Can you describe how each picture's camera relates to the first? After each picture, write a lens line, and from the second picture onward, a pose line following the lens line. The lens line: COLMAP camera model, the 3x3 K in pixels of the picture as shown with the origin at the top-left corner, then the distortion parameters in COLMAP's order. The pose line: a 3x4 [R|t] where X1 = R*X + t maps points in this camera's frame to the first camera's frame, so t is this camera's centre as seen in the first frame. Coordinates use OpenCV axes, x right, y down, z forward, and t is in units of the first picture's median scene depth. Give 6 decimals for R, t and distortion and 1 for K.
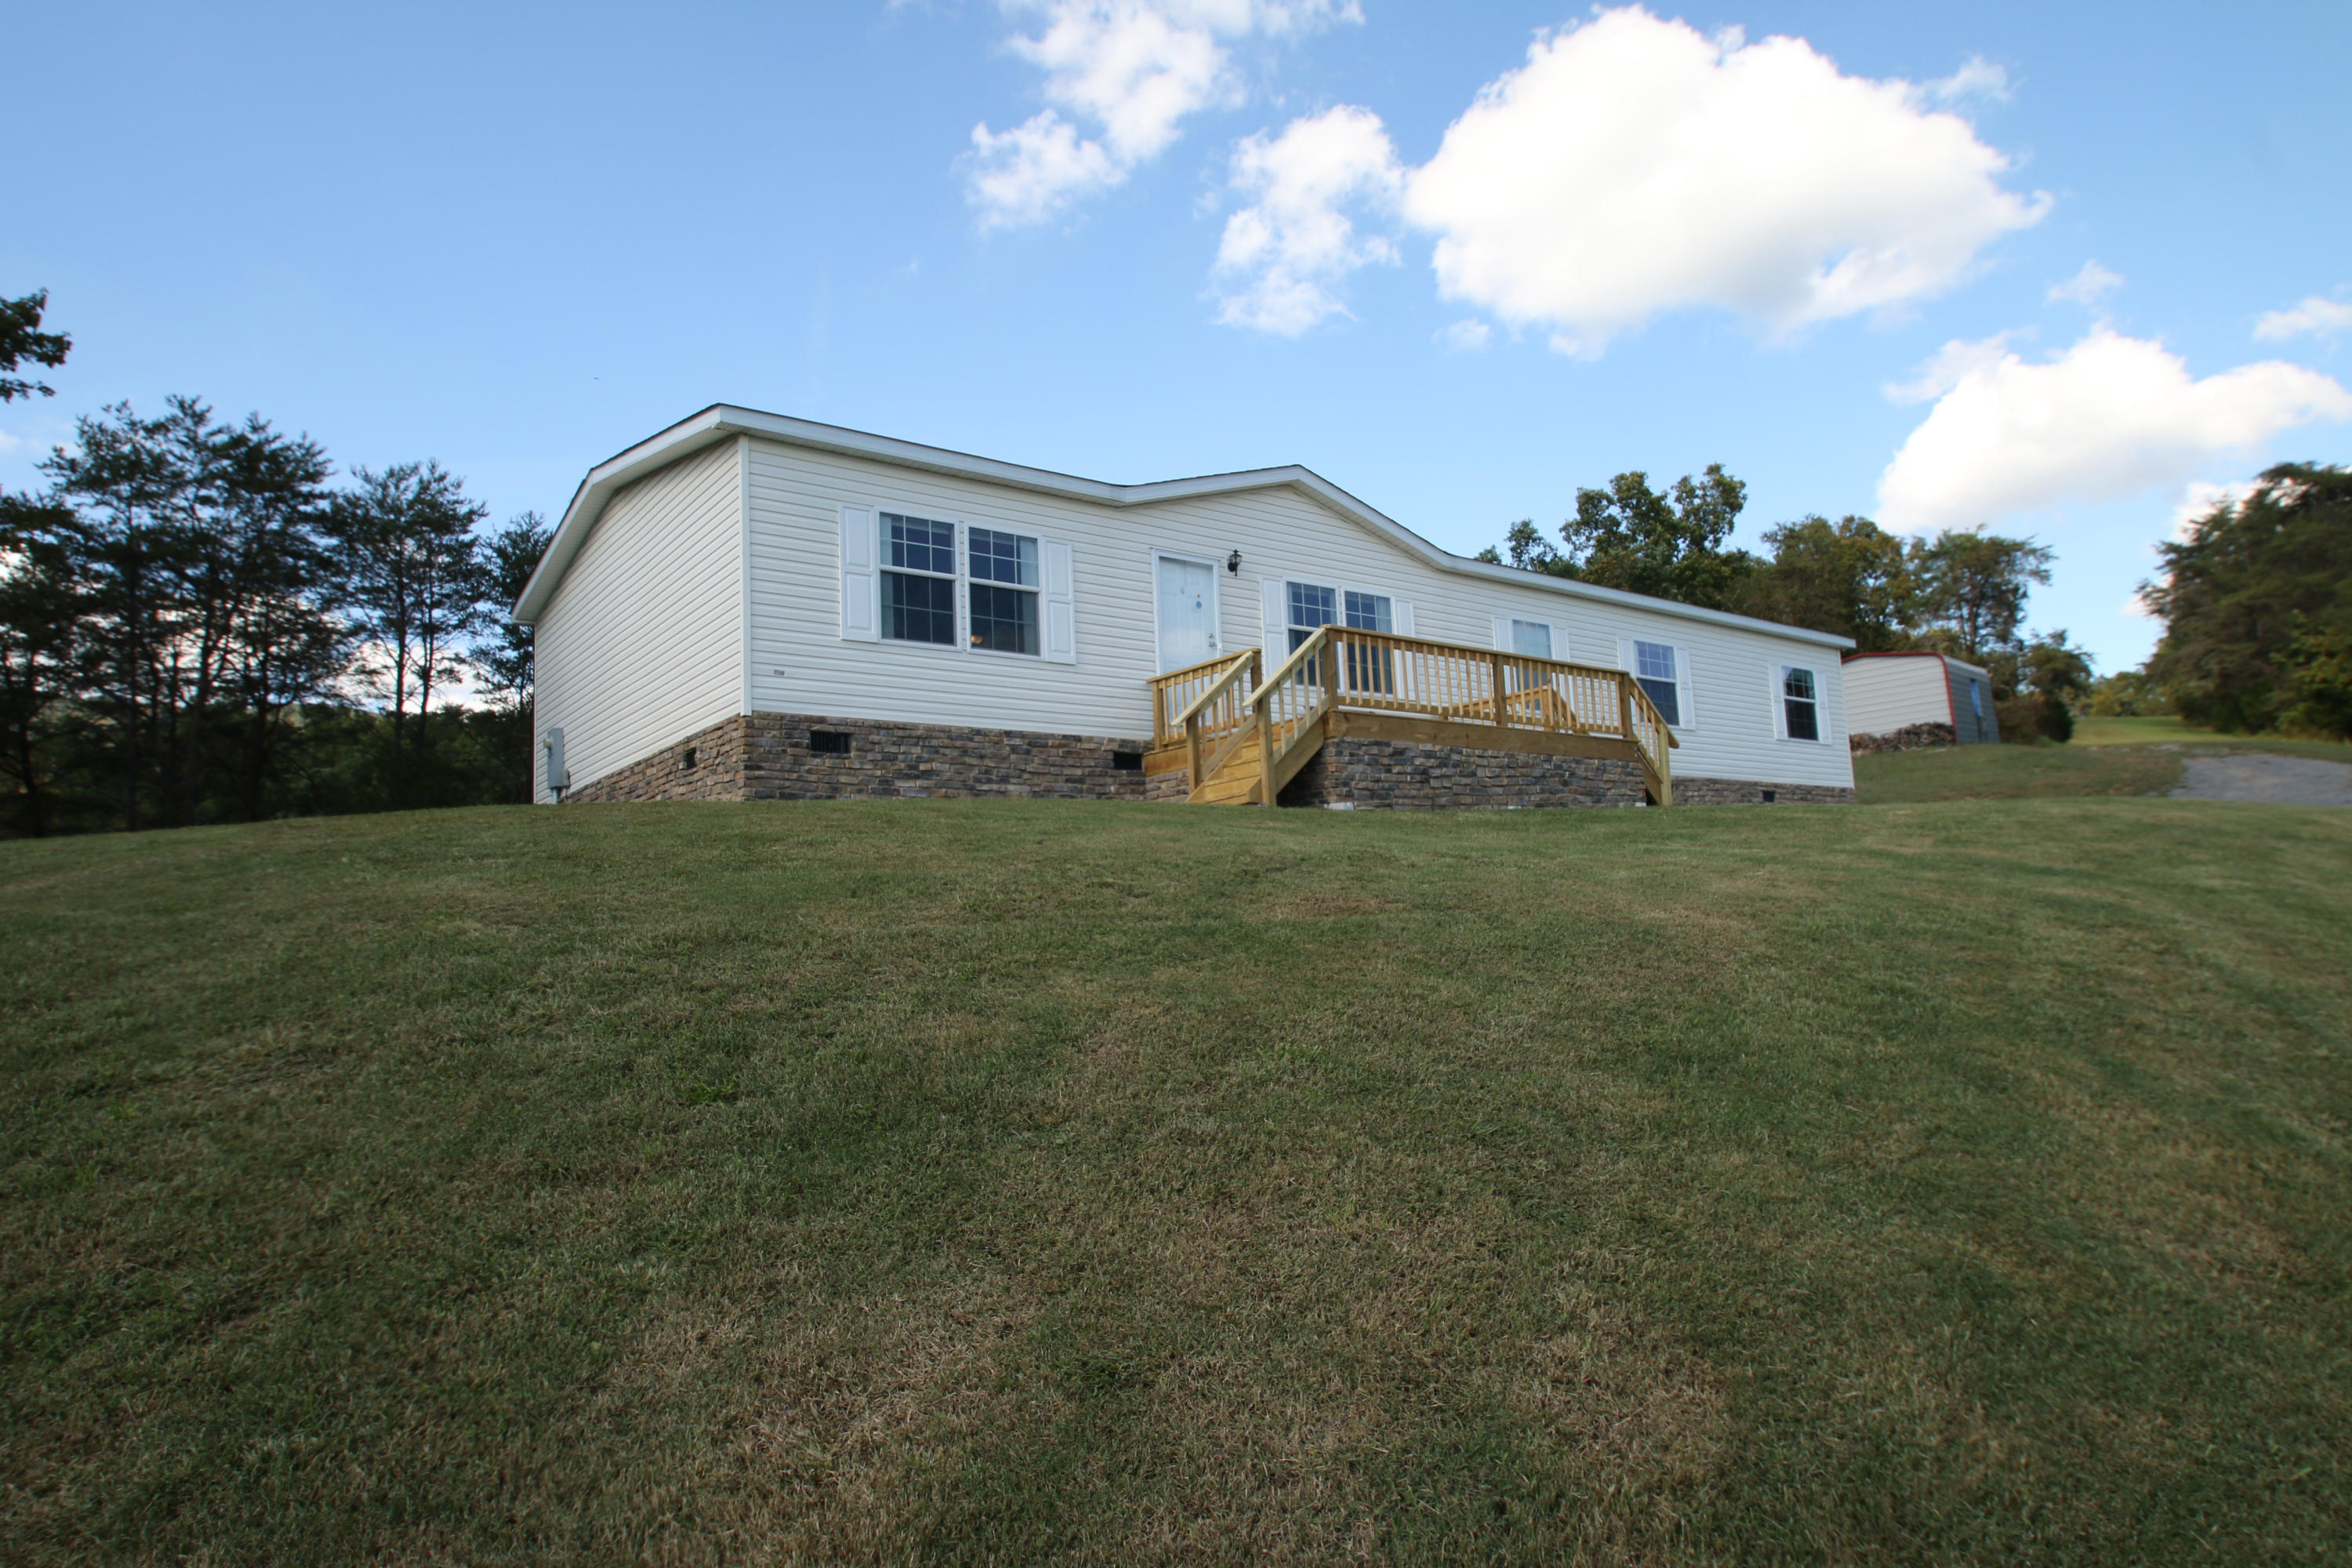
lens RADIAL K [[1365.7, 0, 1179.4], [0, 1365.7, 791.4], [0, 0, 1]] dist [-0.035880, -0.000780]
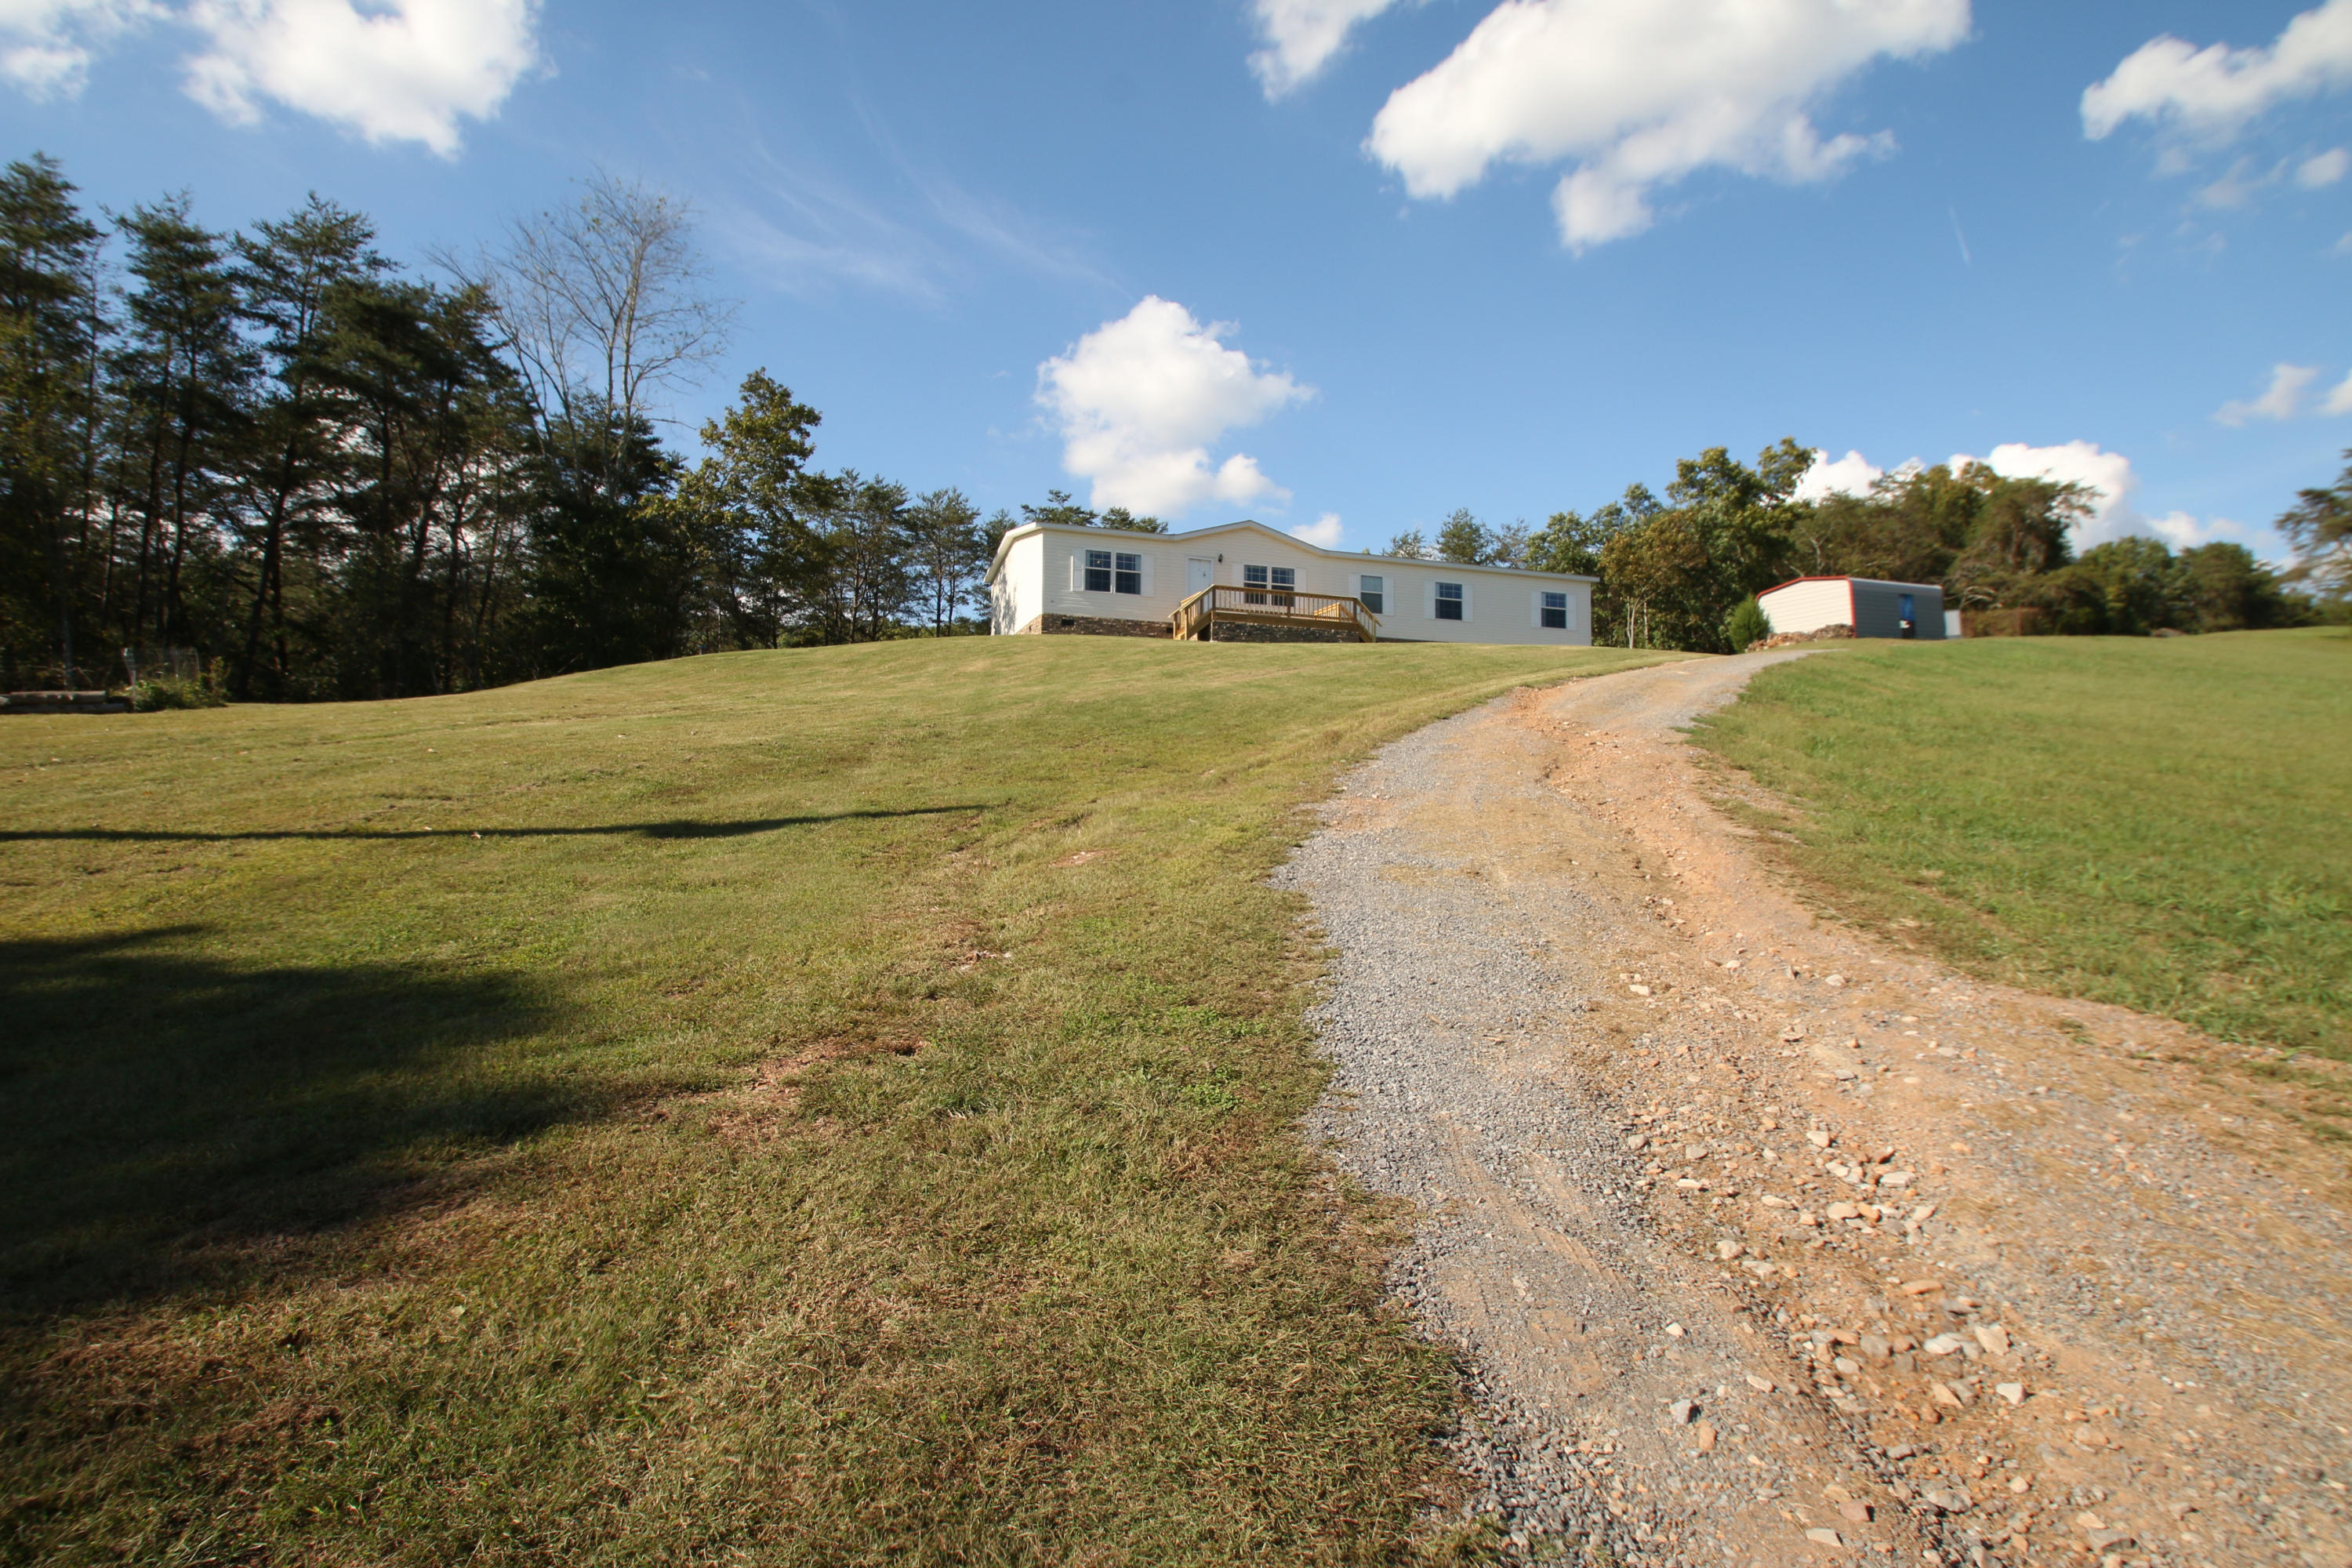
lens RADIAL K [[1238.3, 0, 1170.0], [0, 1238.3, 788.4], [0, 0, 1]] dist [-0.028791, -0.000236]
pose [[0.946424, 0.038960, -0.320568, 0.312782], [-0.015985, 0.997131, 0.073992, 0.045617], [0.322531, -0.064904, 0.944331, -0.583315]]
